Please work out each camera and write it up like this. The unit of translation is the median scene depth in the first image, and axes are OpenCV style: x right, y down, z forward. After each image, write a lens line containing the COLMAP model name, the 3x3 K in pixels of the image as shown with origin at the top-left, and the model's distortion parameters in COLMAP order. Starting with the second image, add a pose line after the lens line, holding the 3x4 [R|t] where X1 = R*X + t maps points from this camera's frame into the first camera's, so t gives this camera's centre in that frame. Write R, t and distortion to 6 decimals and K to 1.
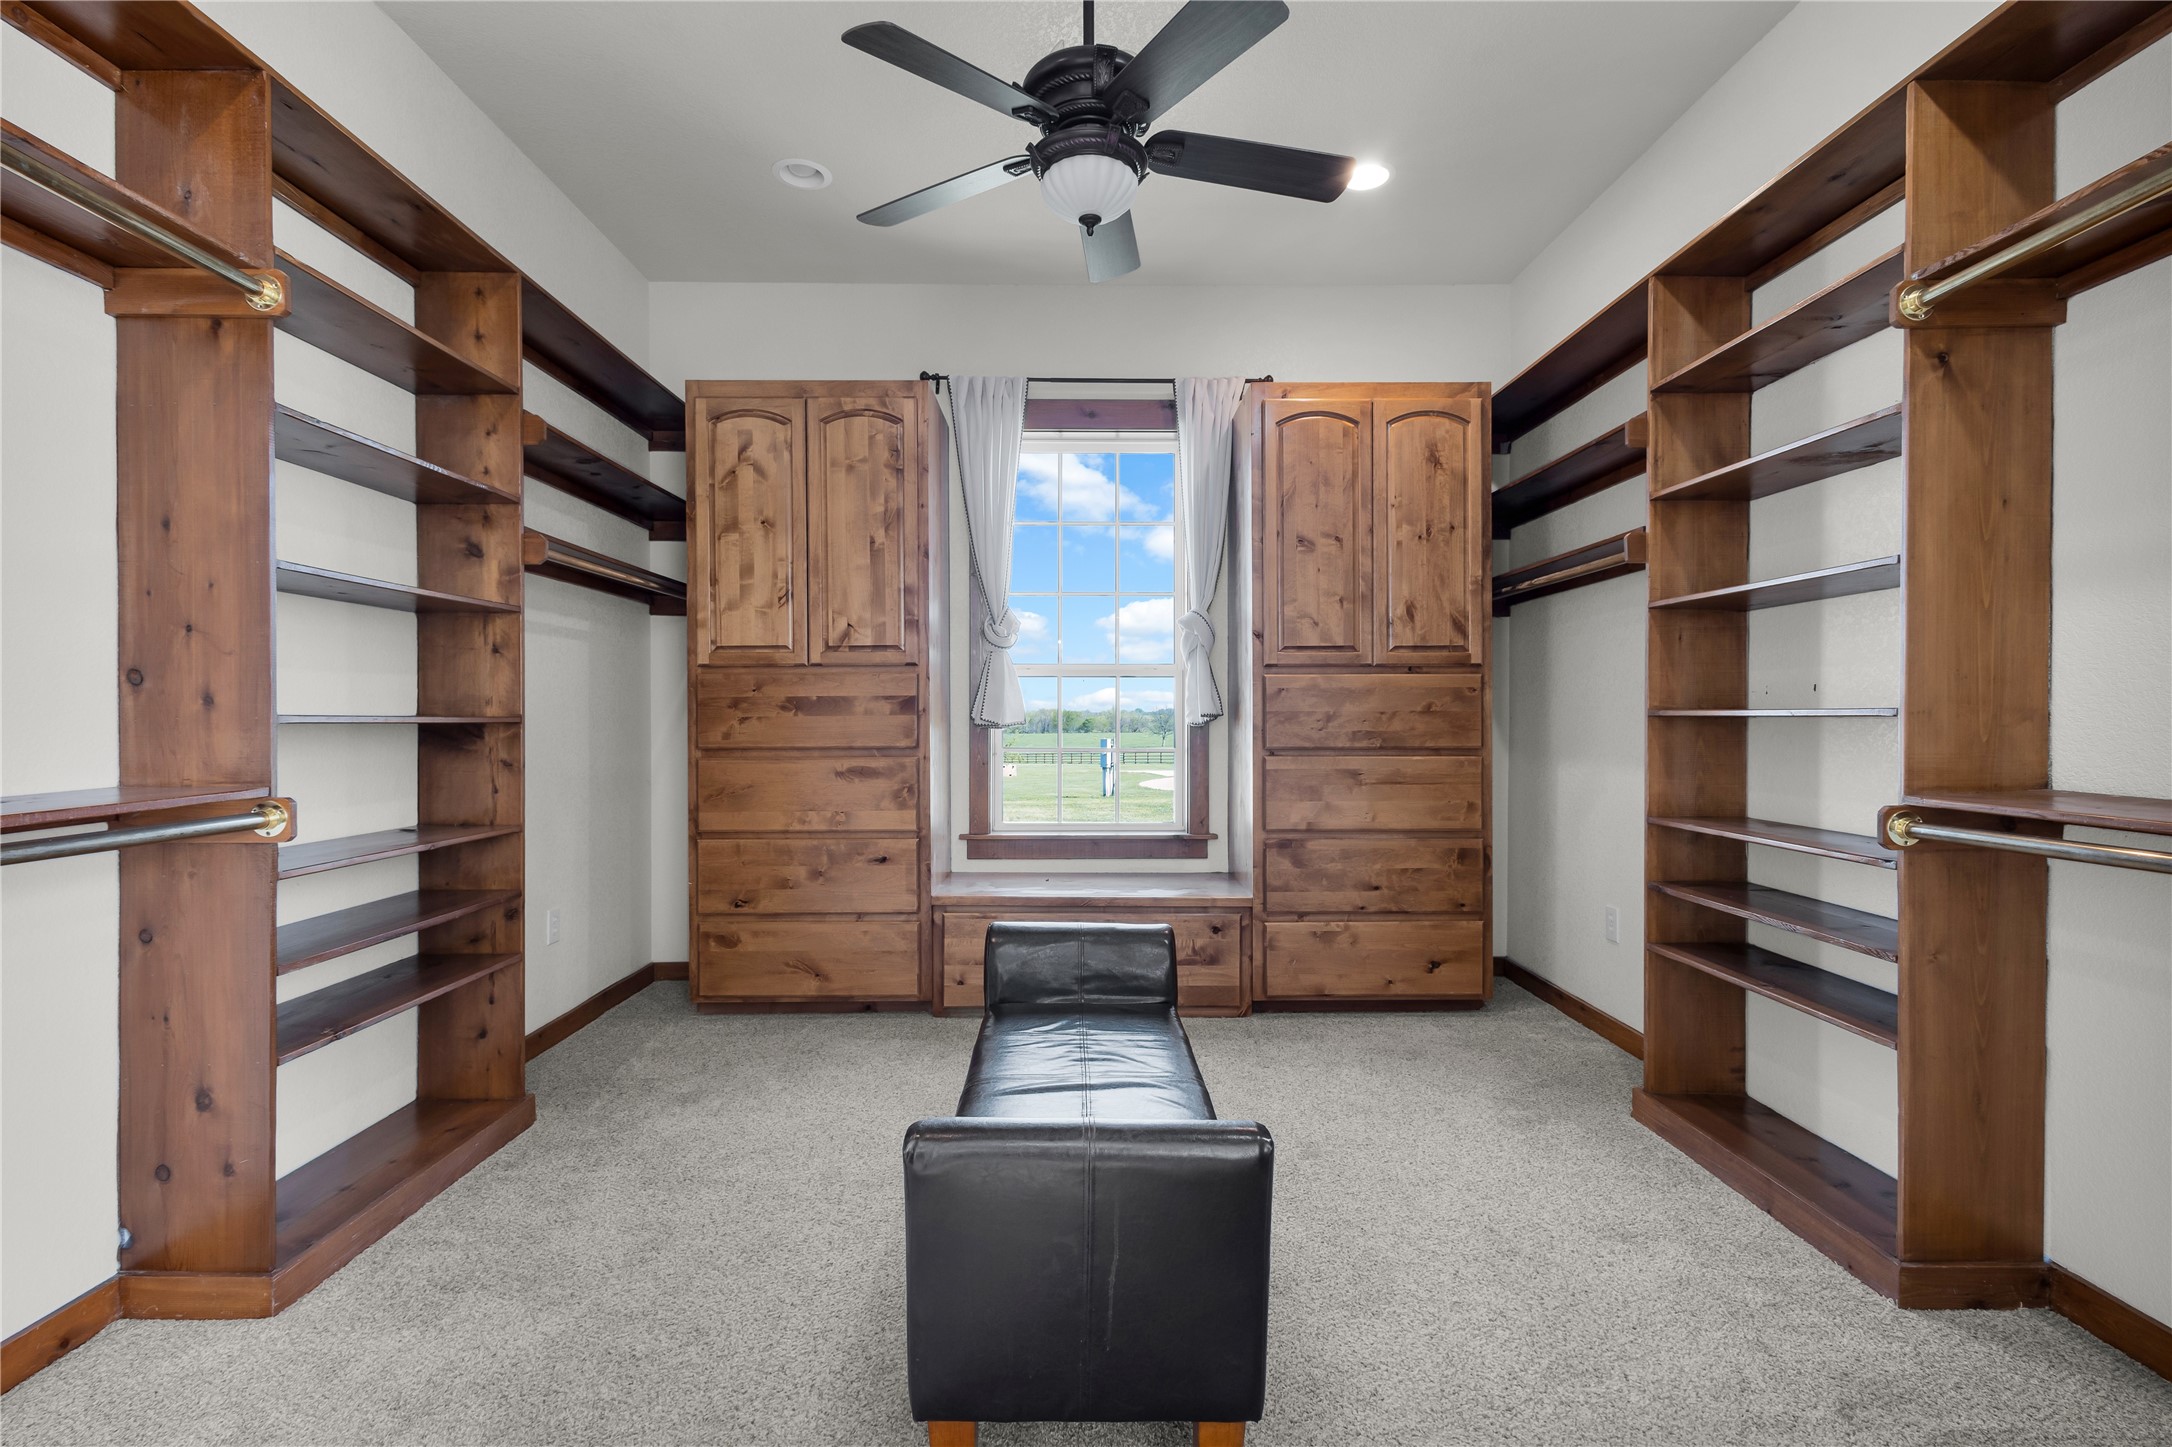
lens RADIAL K [[1014.3, 0, 1087.0], [0, 1014.3, 710.5], [0, 0, 1]] dist [0.012581, -0.002683]
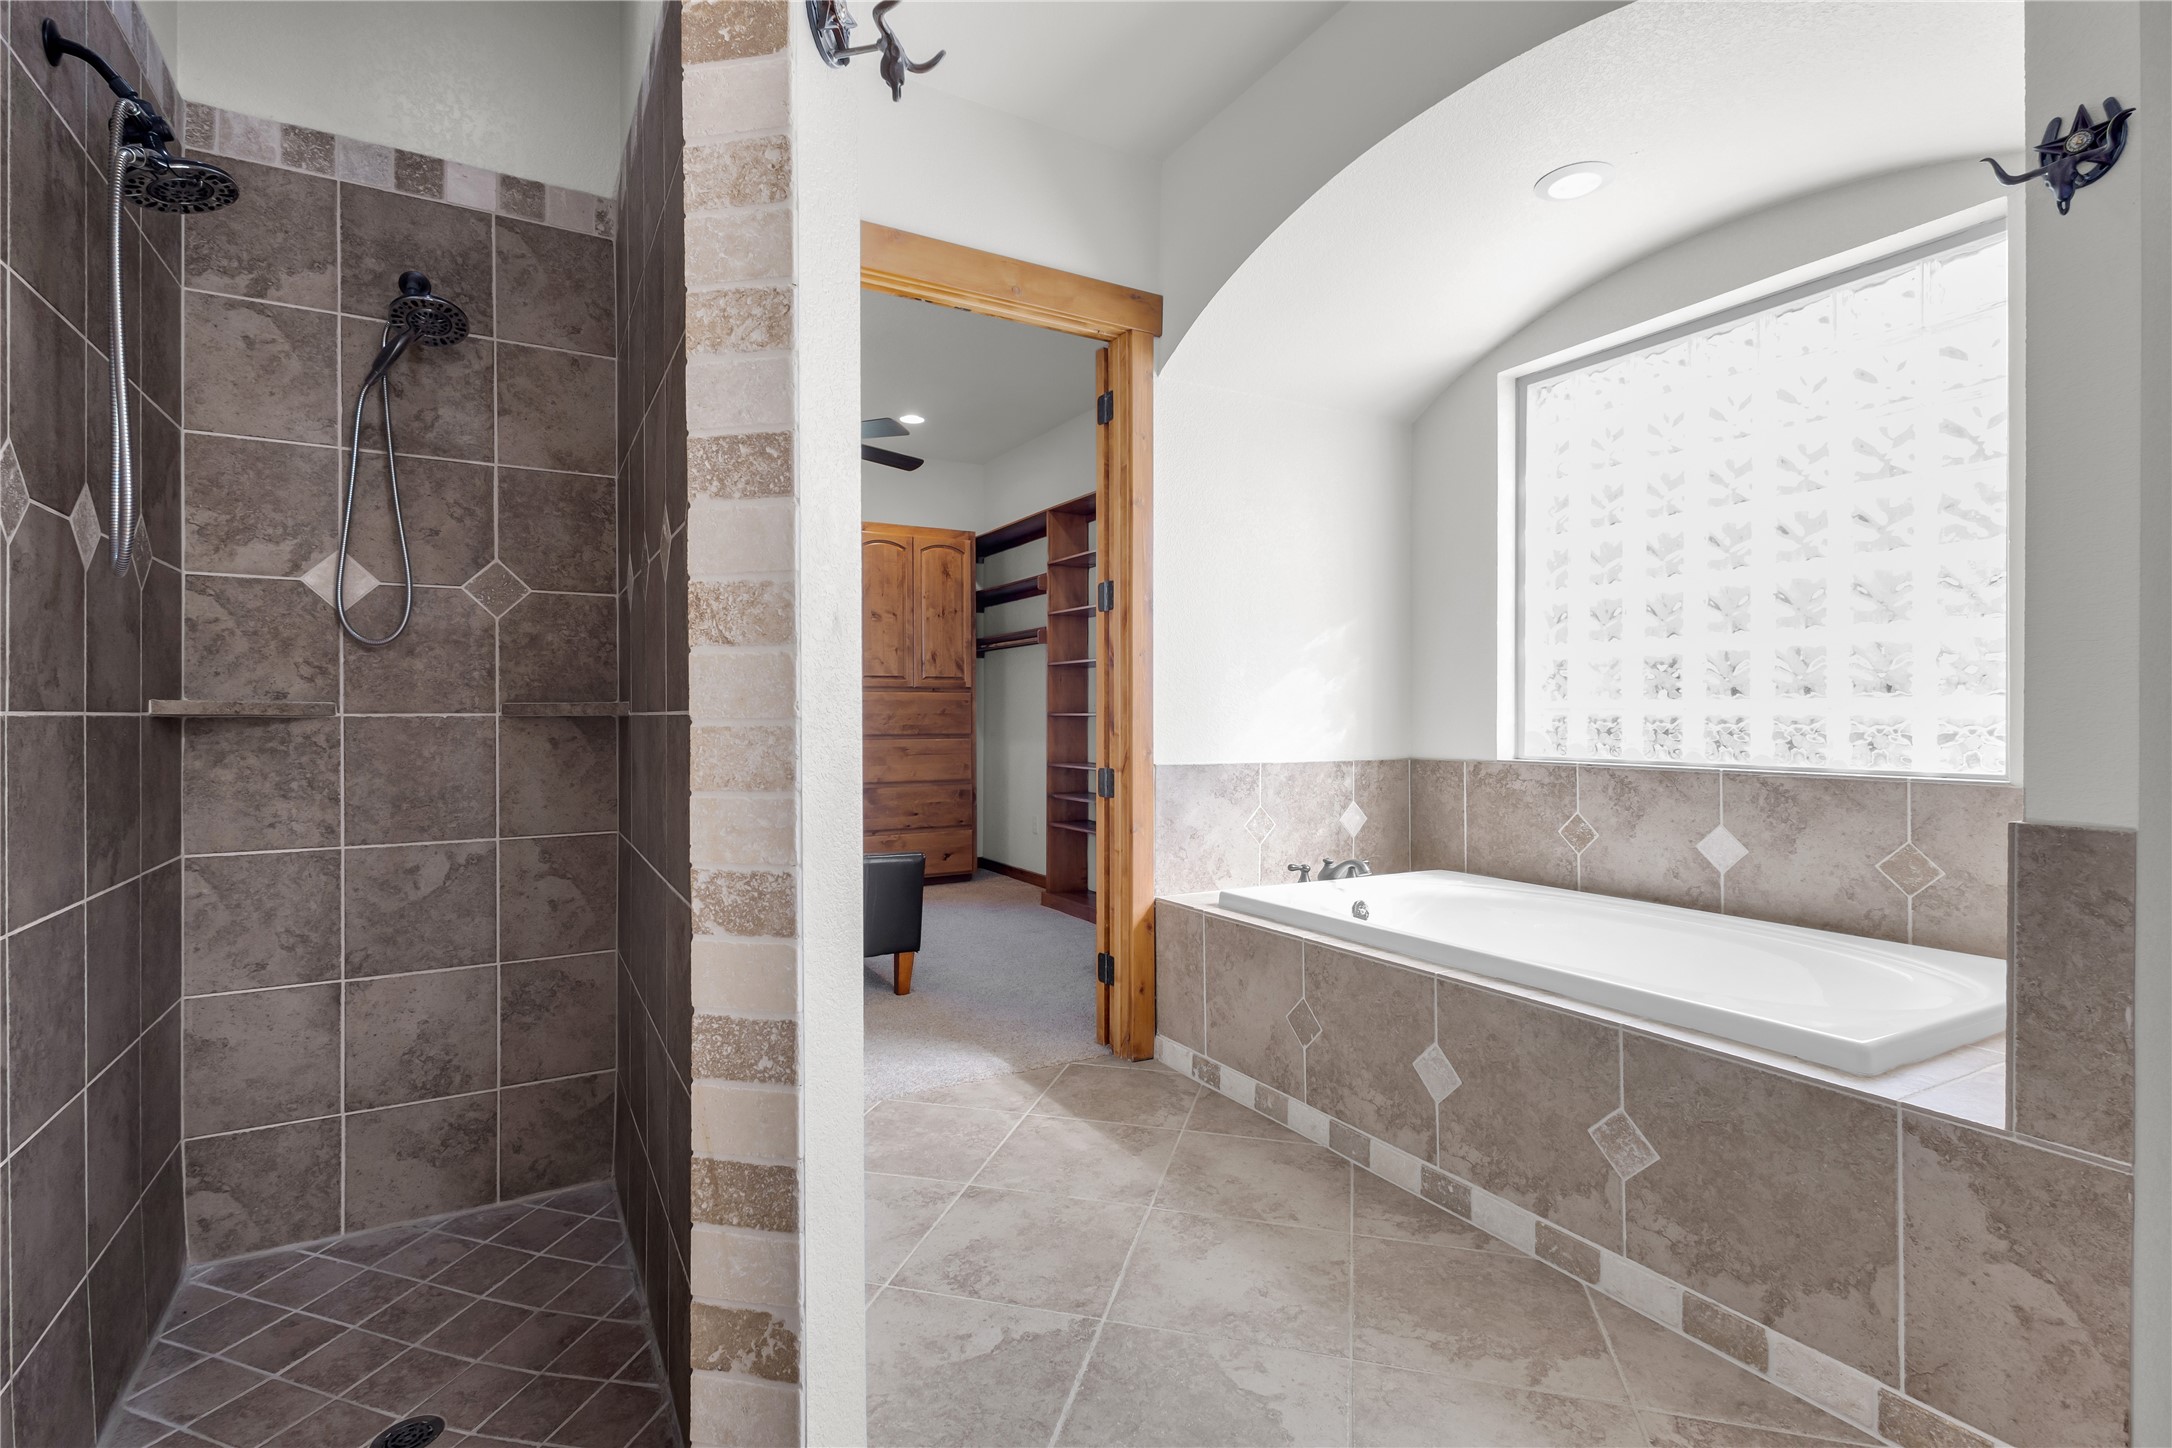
lens RADIAL K [[1014.3, 0, 1083.3], [0, 1014.3, 716.8], [0, 0, 1]] dist [0.012581, -0.002683]
pose [[0.874246, -0.004017, 0.485466, -0.314098], [0.002686, 0.999990, 0.003436, 0.001064], [-0.485476, -0.001700, 0.874249, -0.676273]]
